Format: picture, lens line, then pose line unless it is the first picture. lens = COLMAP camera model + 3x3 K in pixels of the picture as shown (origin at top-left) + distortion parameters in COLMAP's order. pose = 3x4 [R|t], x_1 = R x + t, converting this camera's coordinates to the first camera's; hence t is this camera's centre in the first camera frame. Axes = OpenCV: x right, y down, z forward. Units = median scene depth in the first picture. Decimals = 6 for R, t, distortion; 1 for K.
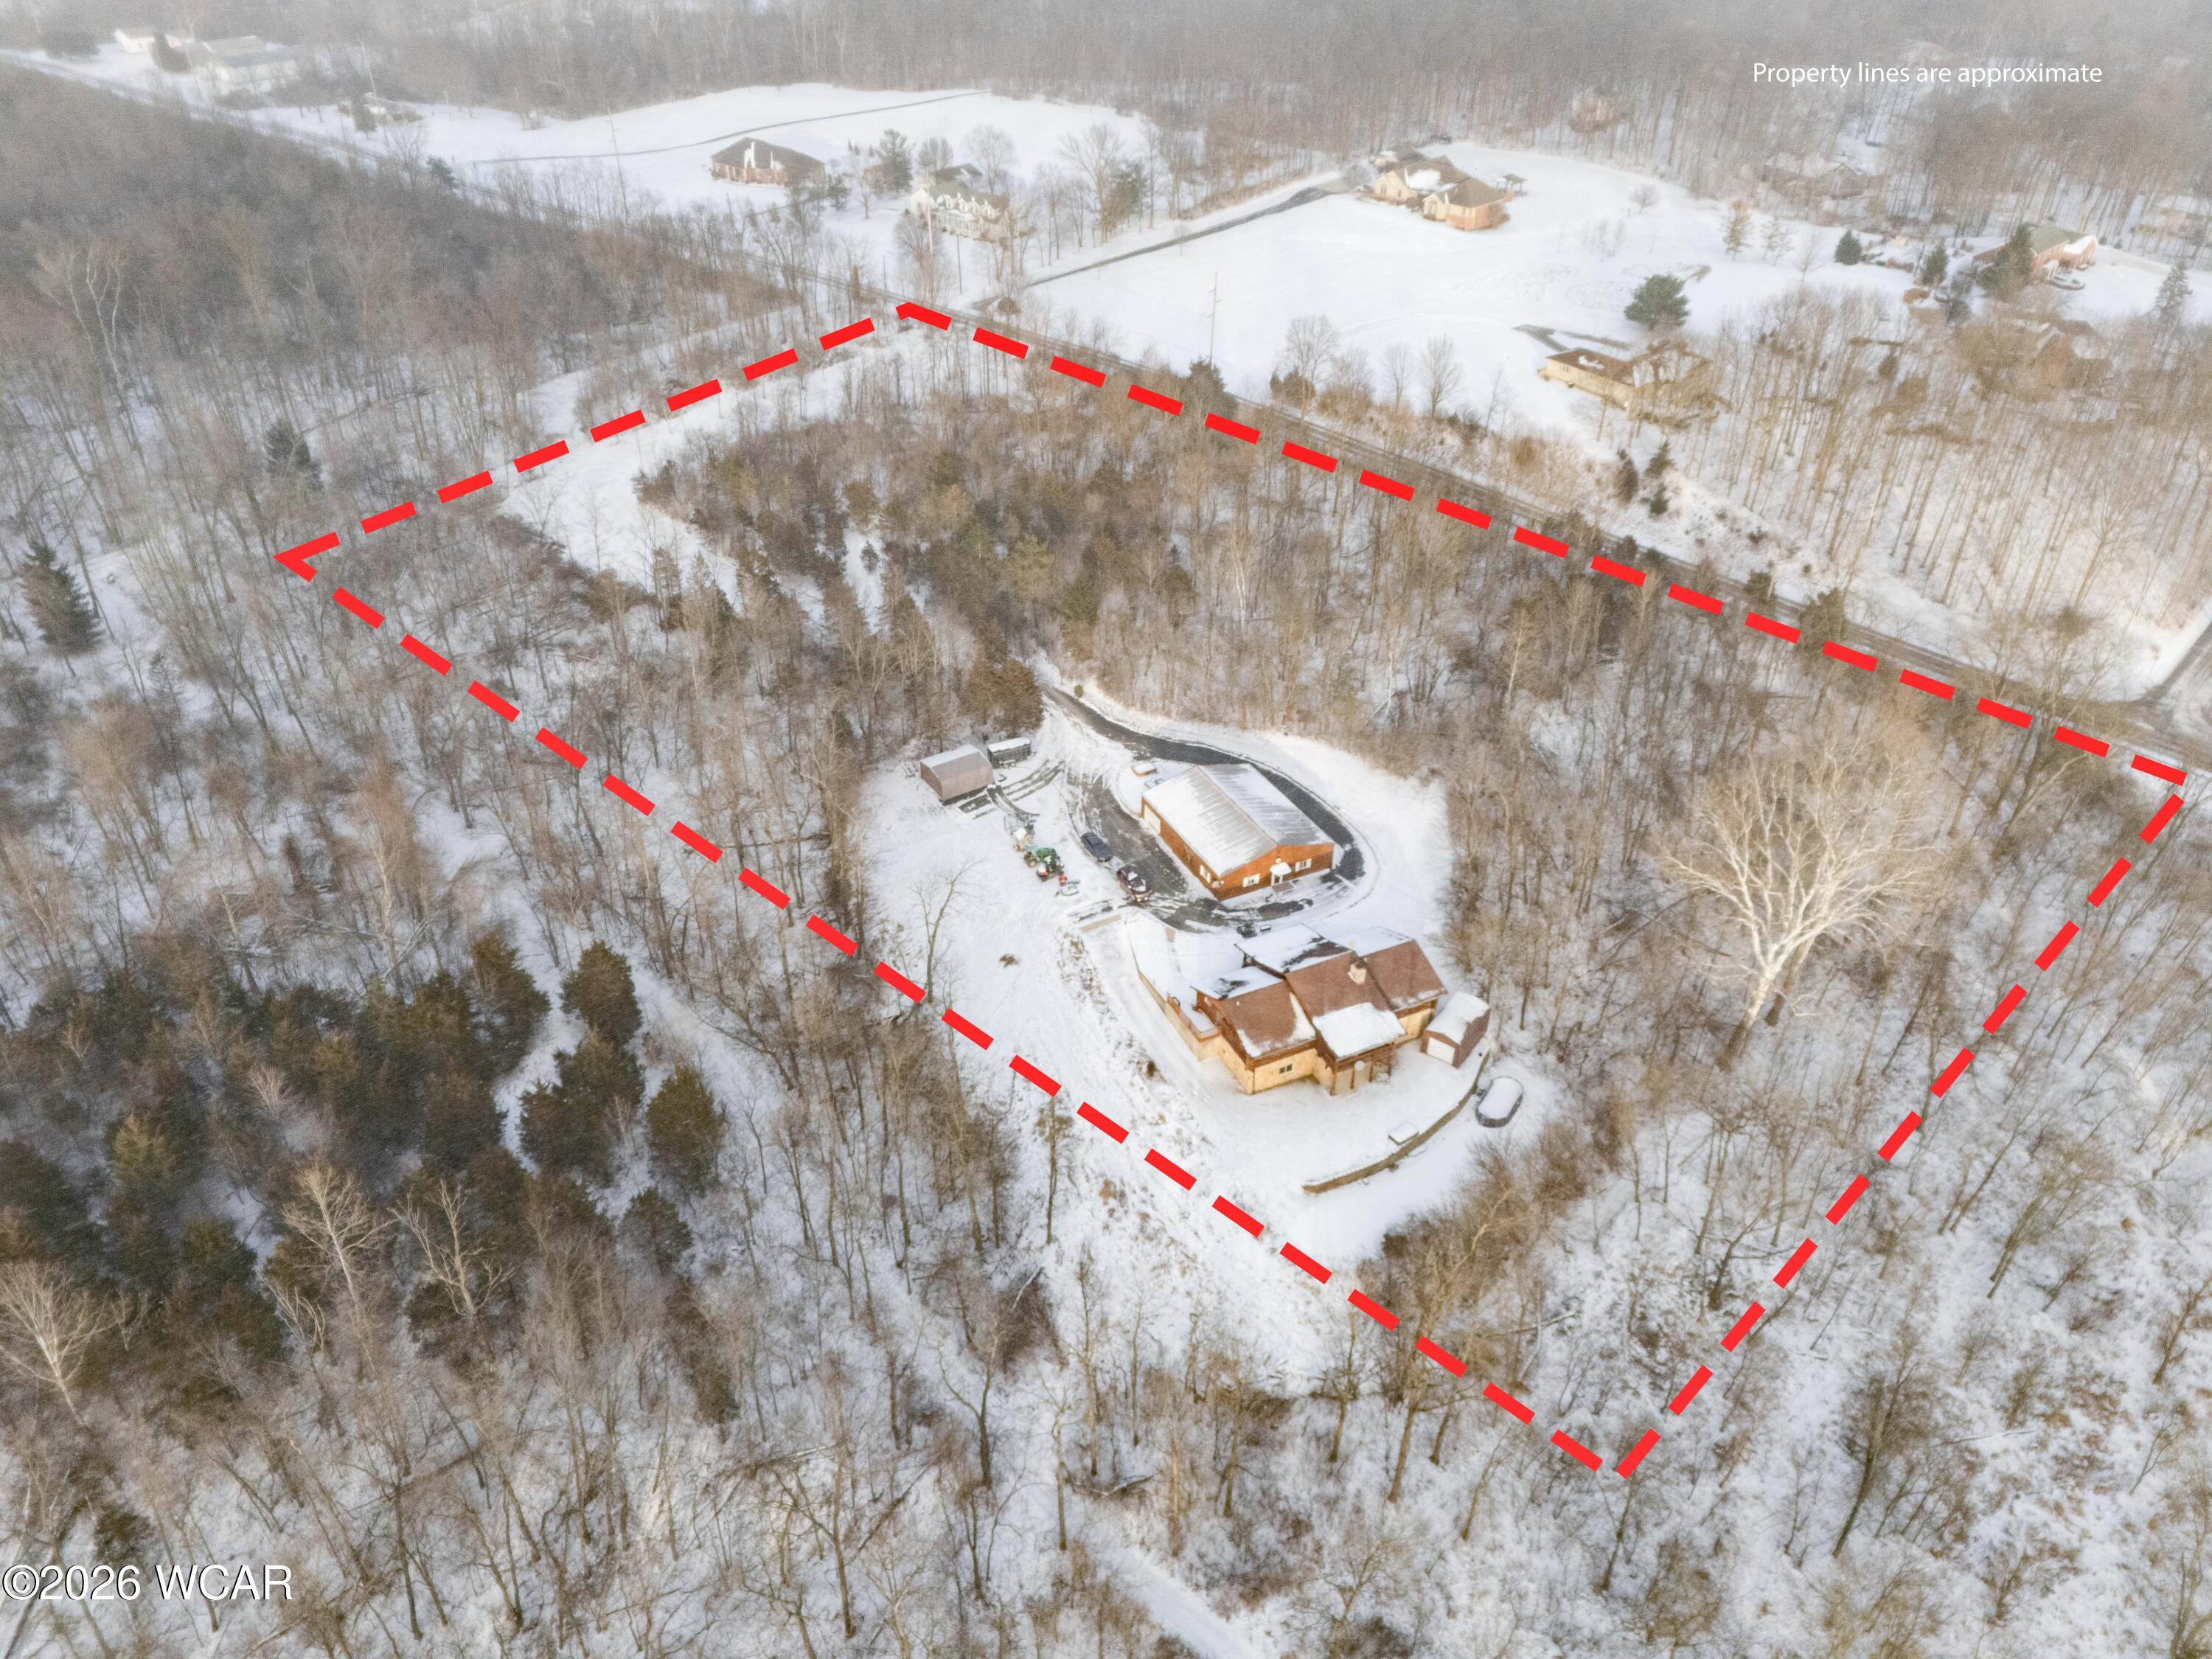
lens RADIAL K [[1627.2, 0, 1106.0], [0, 1627.2, 829.5], [0, 0, 1]] dist [0.075609, -0.058929]
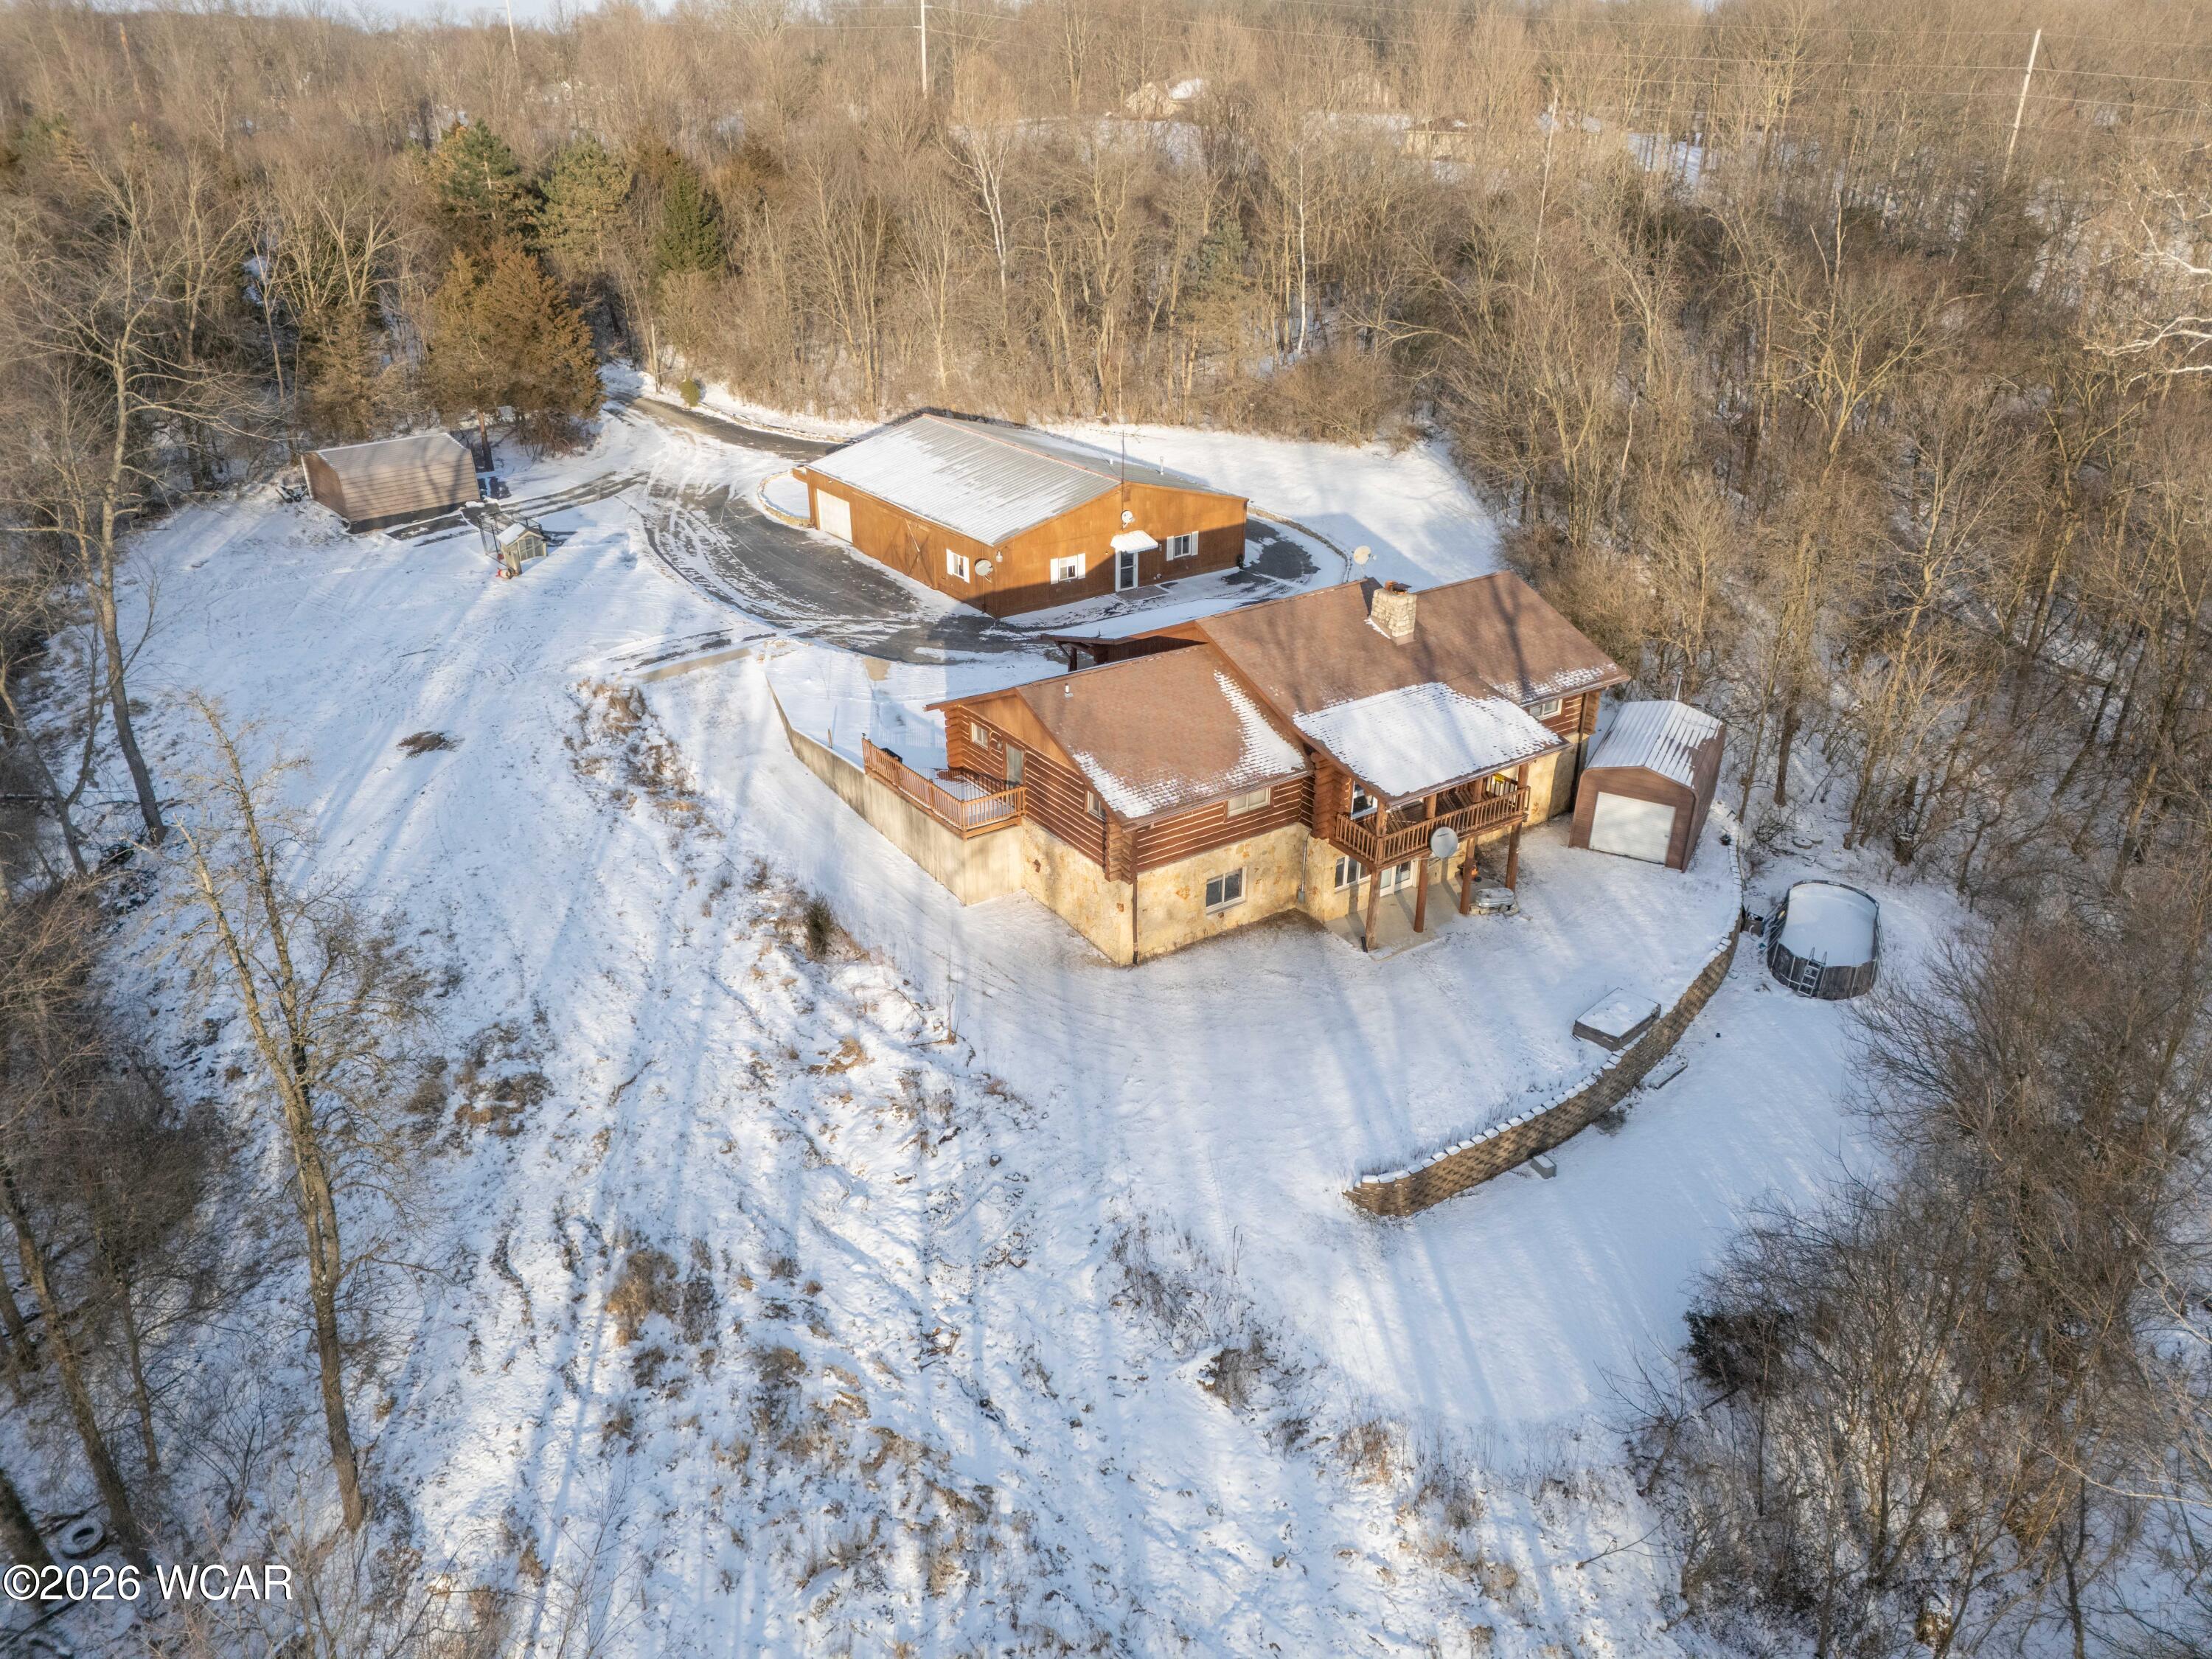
lens RADIAL K [[1627.2, 0, 1106.0], [0, 1627.2, 829.5], [0, 0, 1]] dist [0.075609, -0.058929]
pose [[0.988050, -0.083959, 0.129260, 0.040418], [0.103663, 0.982593, -0.154162, 0.169585], [-0.114067, 0.165719, 0.979554, 0.618977]]
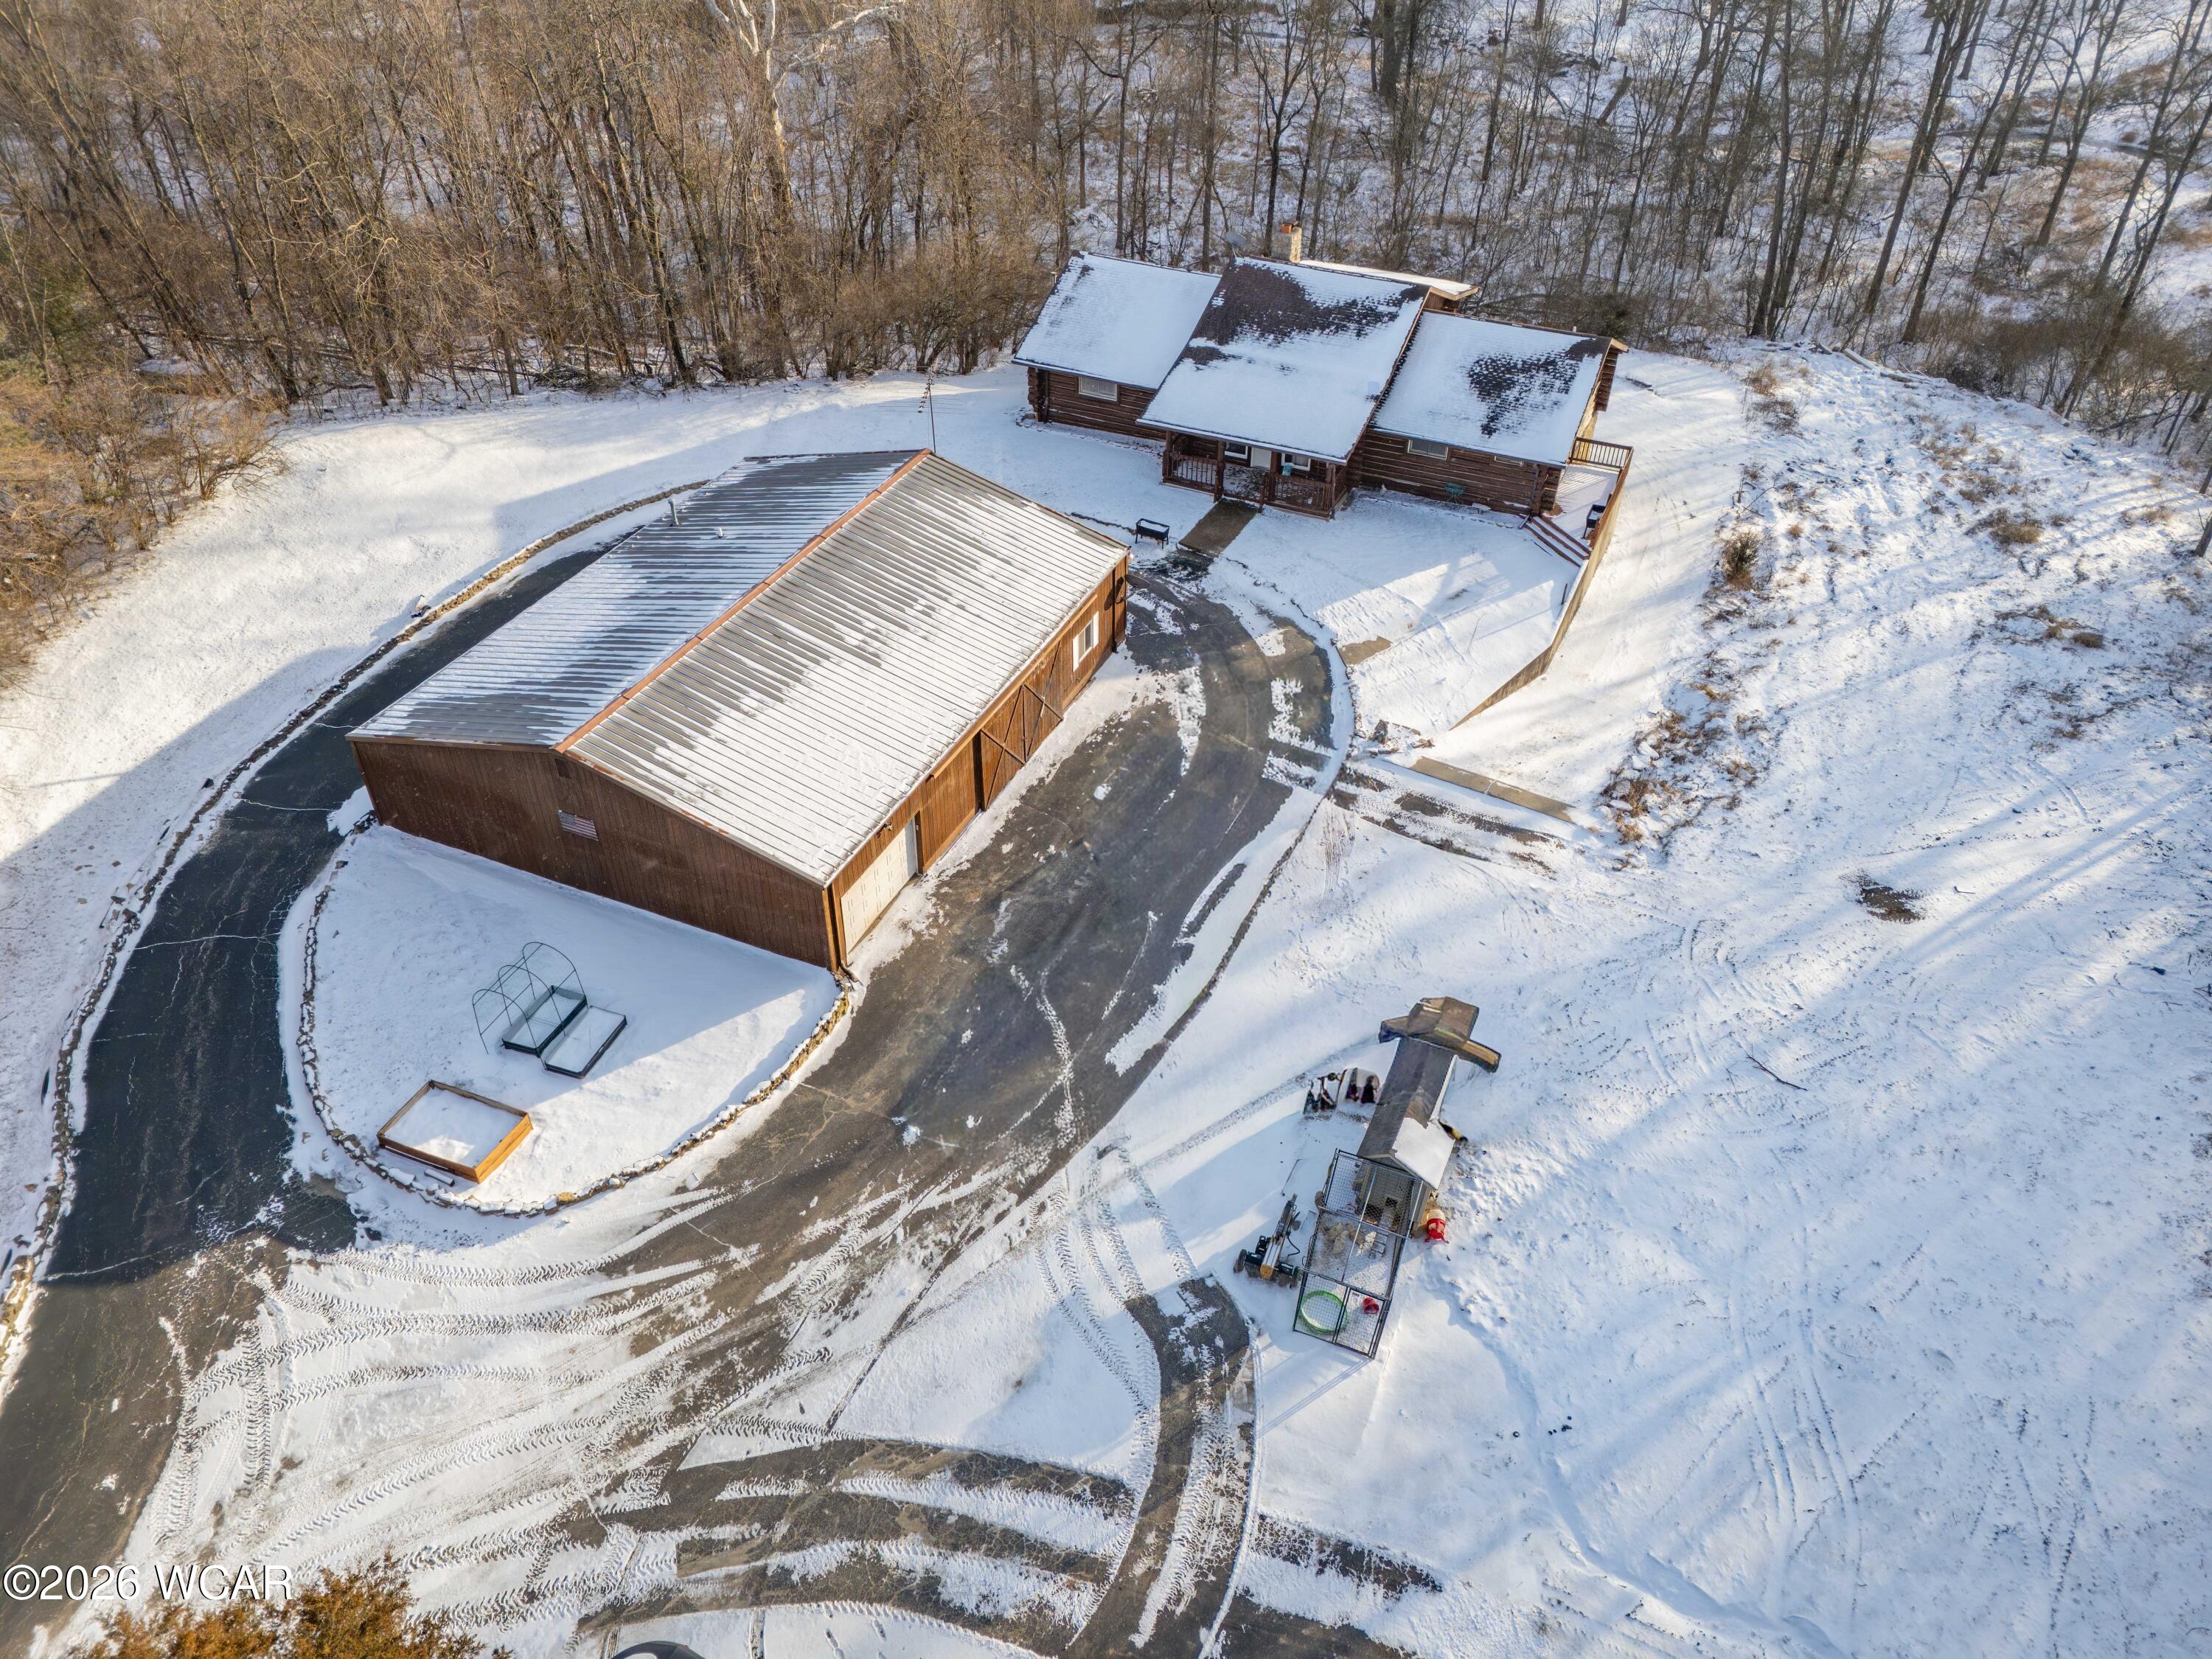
lens RADIAL K [[1627.2, 0, 1106.0], [0, 1627.2, 829.5], [0, 0, 1]] dist [0.075609, -0.058929]
pose [[-0.632958, -0.502204, 0.589198, -0.131387], [0.419638, 0.417000, 0.806235, -0.194893], [-0.650590, 0.757563, -0.053200, 1.078242]]
